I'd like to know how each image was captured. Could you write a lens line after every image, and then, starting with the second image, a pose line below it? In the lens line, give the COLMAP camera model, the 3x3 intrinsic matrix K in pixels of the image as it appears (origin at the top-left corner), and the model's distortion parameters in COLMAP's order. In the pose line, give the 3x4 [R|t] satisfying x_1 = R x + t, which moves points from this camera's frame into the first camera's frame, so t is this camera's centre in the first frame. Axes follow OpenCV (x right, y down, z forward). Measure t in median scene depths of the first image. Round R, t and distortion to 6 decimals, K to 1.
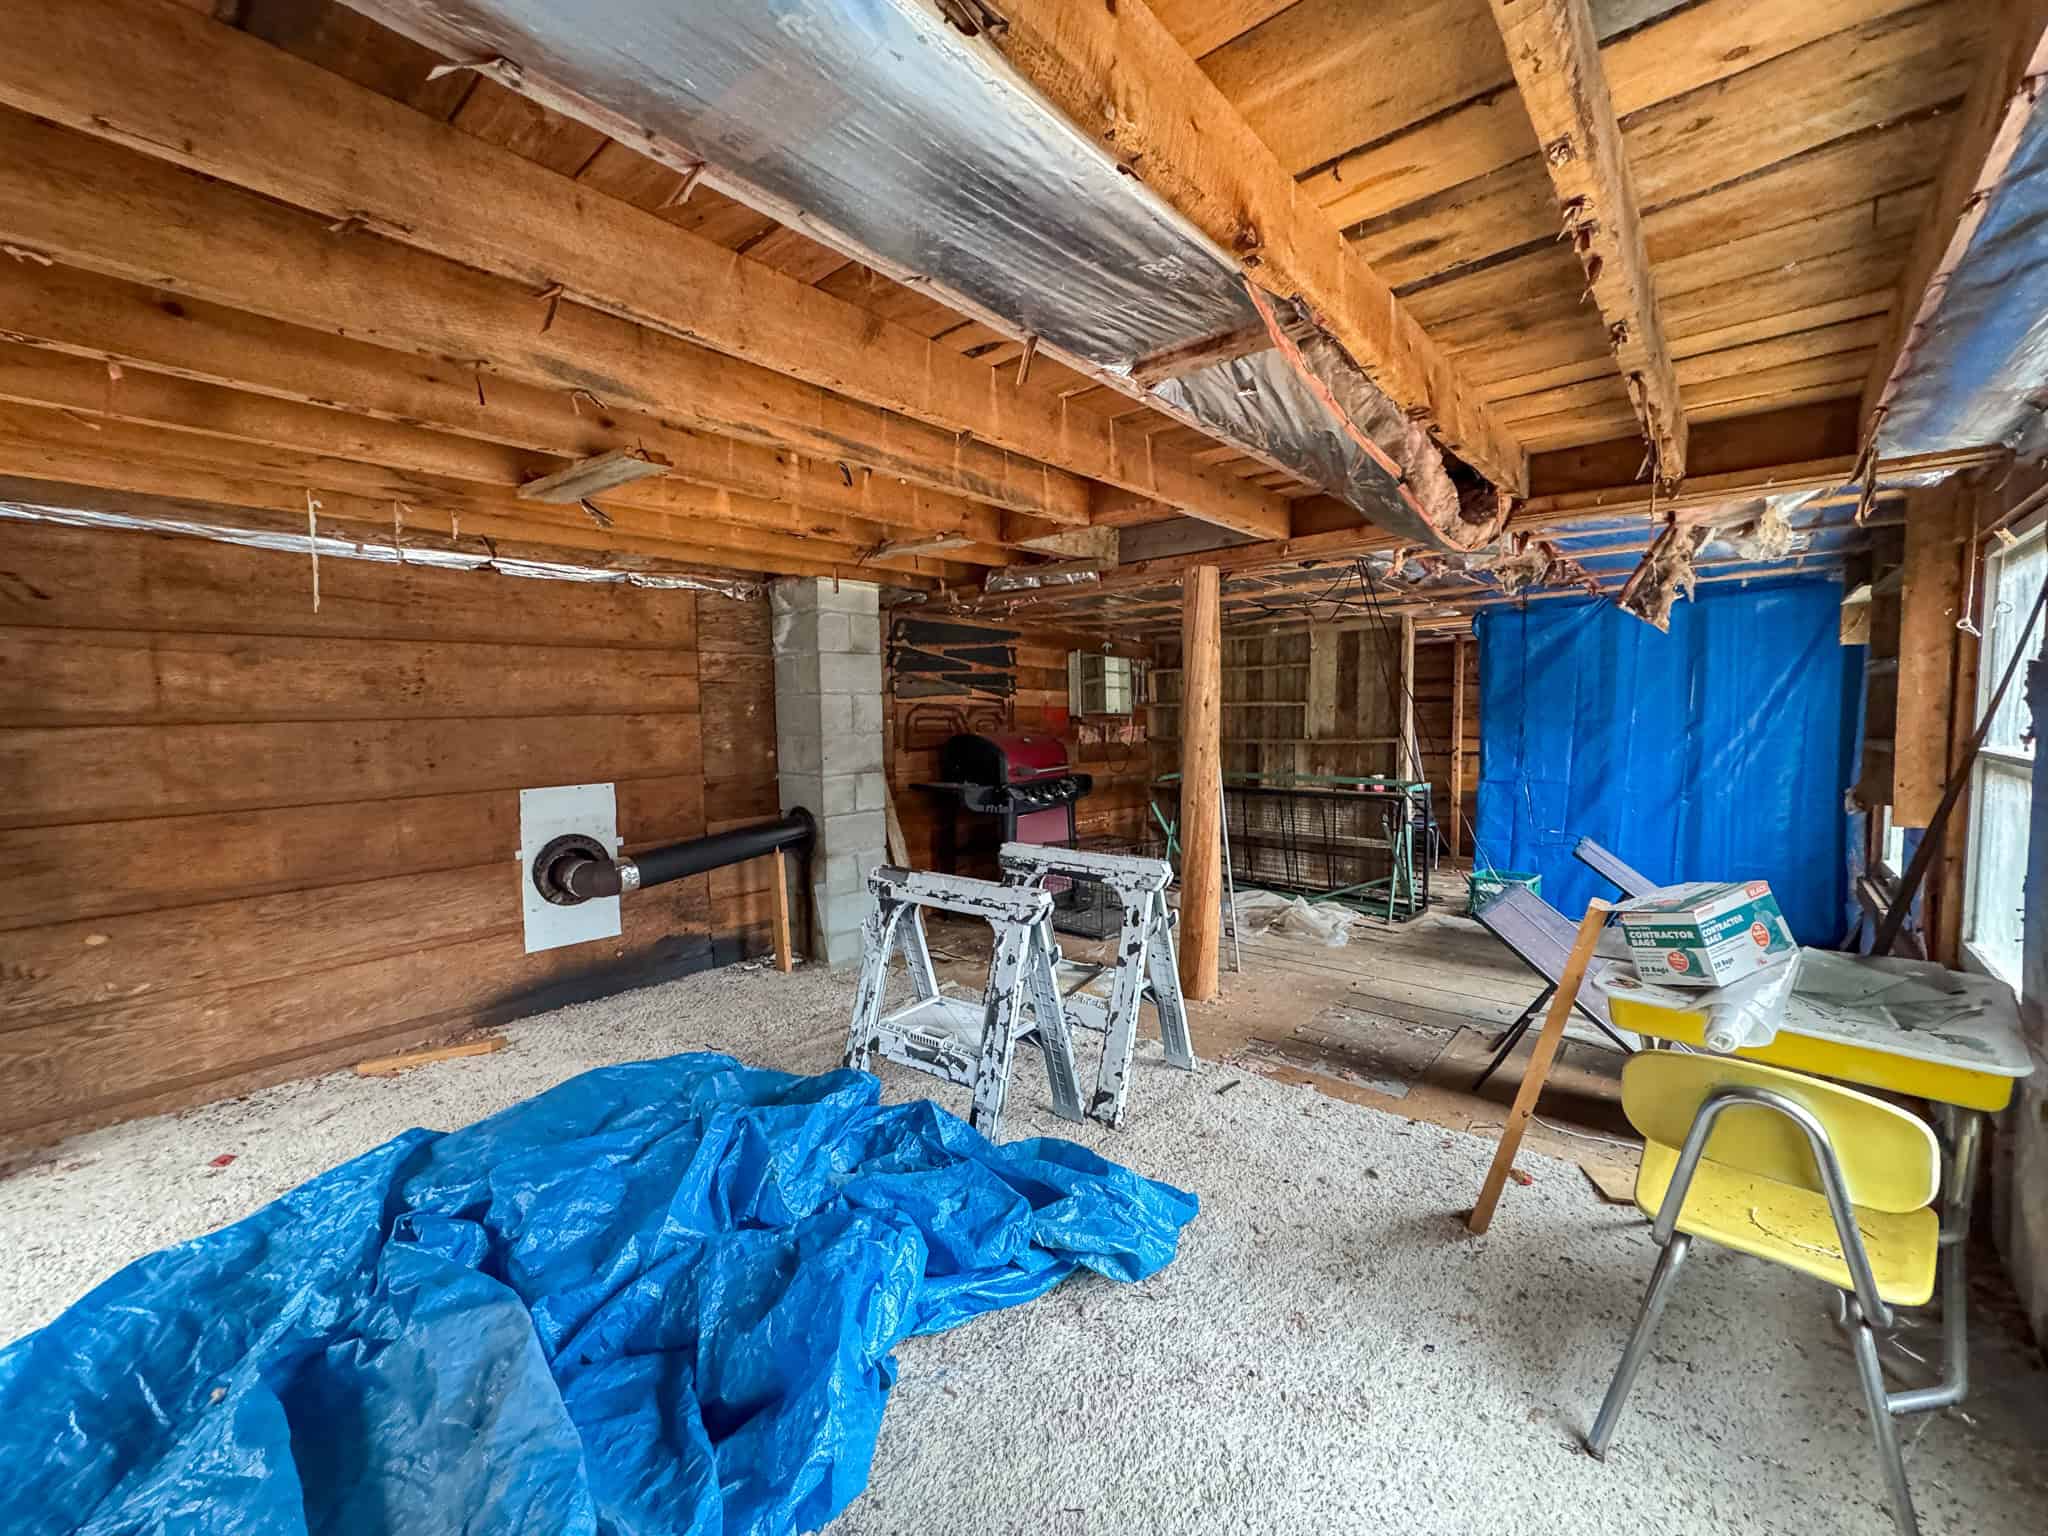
lens RADIAL K [[846.5, 0, 997.0], [0, 846.5, 779.4], [0, 0, 1]] dist [-0.000013, 0.000017]
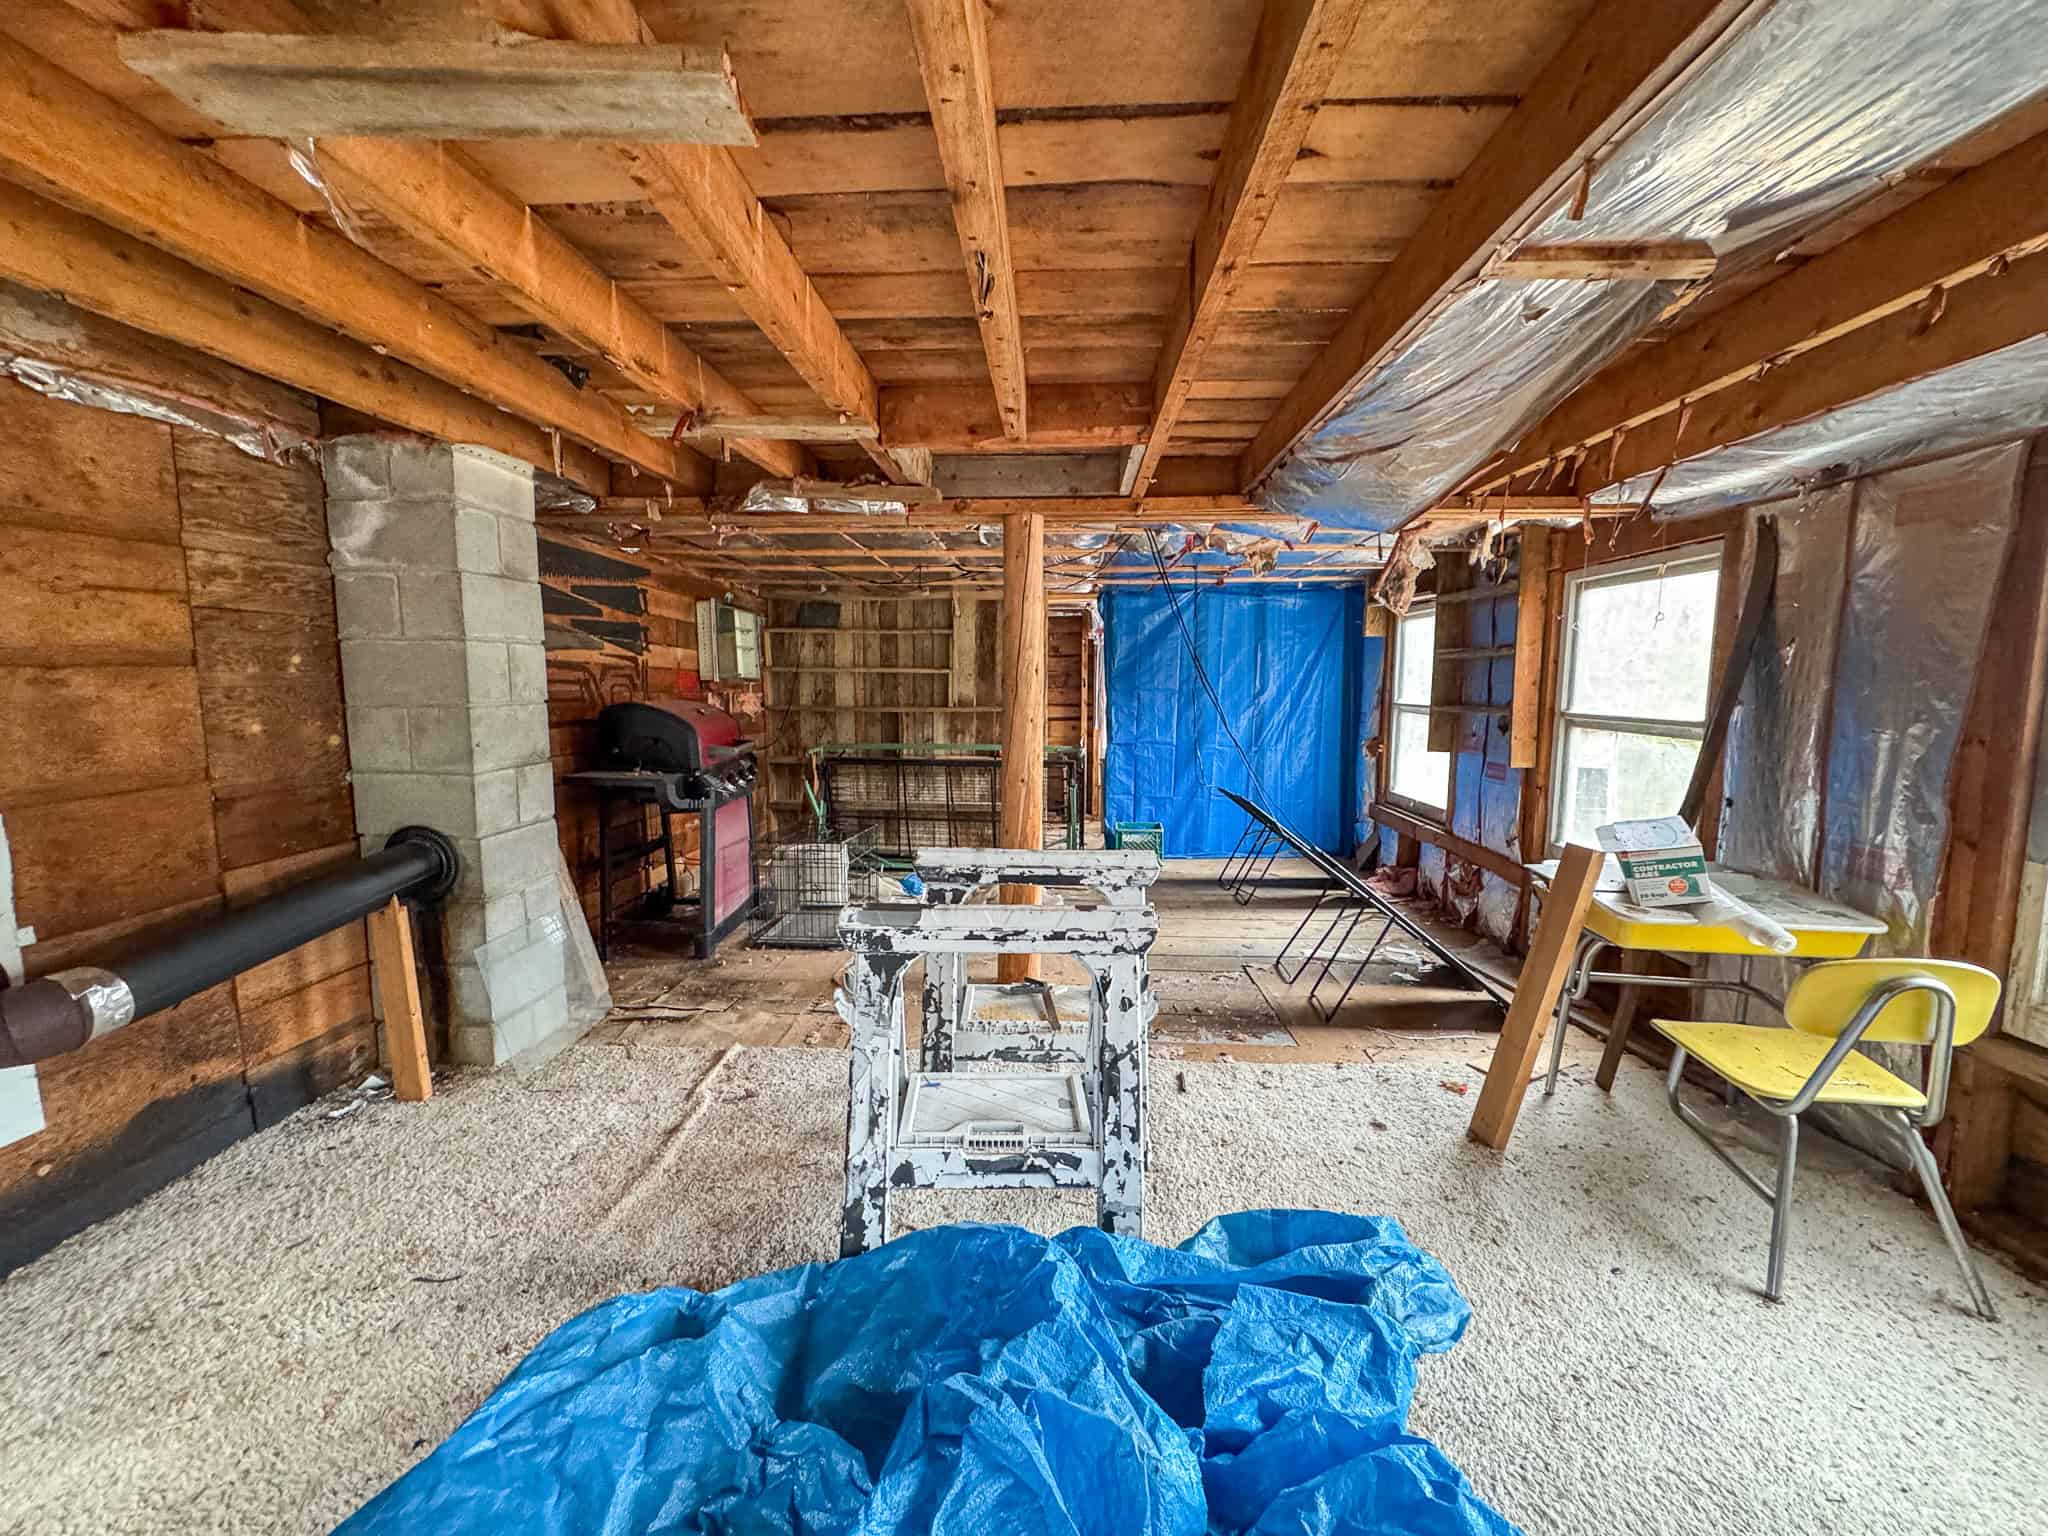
lens RADIAL K [[846.5, 0, 997.0], [0, 846.5, 779.4], [0, 0, 1]] dist [-0.000013, 0.000017]
pose [[0.769175, -0.061360, 0.636086, -0.304190], [0.036494, 0.997973, 0.052140, -0.017732], [-0.637996, -0.016891, 0.769855, 0.275740]]
